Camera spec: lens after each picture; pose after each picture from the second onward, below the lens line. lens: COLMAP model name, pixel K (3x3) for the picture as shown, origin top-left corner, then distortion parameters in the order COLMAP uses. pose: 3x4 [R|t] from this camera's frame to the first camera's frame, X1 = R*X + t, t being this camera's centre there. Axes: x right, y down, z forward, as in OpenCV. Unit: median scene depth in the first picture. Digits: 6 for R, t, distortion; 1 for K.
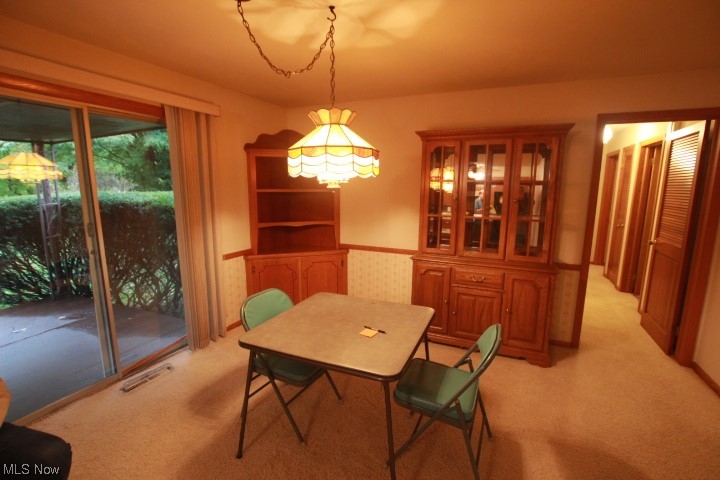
lens RADIAL K [[331.7, 0, 358.0], [0, 331.7, 243.1], [0, 0, 1]] dist [-0.025381, 0.001390]
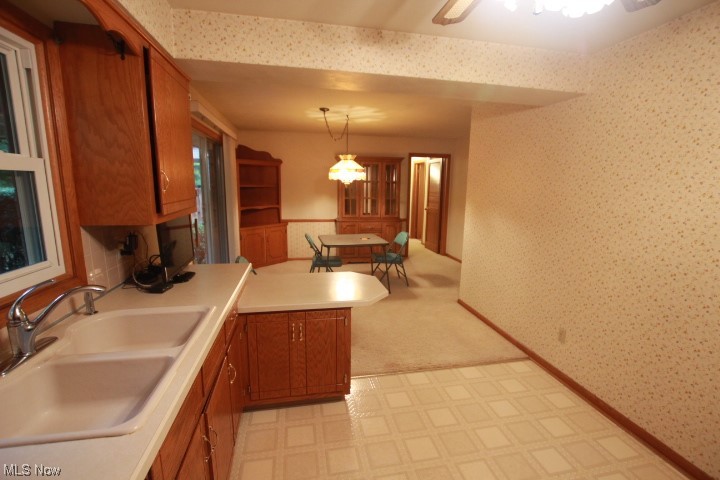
lens RADIAL K [[331.7, 0, 363.4], [0, 331.7, 242.1], [0, 0, 1]] dist [-0.025381, 0.001390]
pose [[0.815228, -0.090426, 0.572037, -0.828242], [0.088583, 0.995582, 0.031136, 0.119940], [-0.572325, 0.025290, 0.819637, -0.650571]]
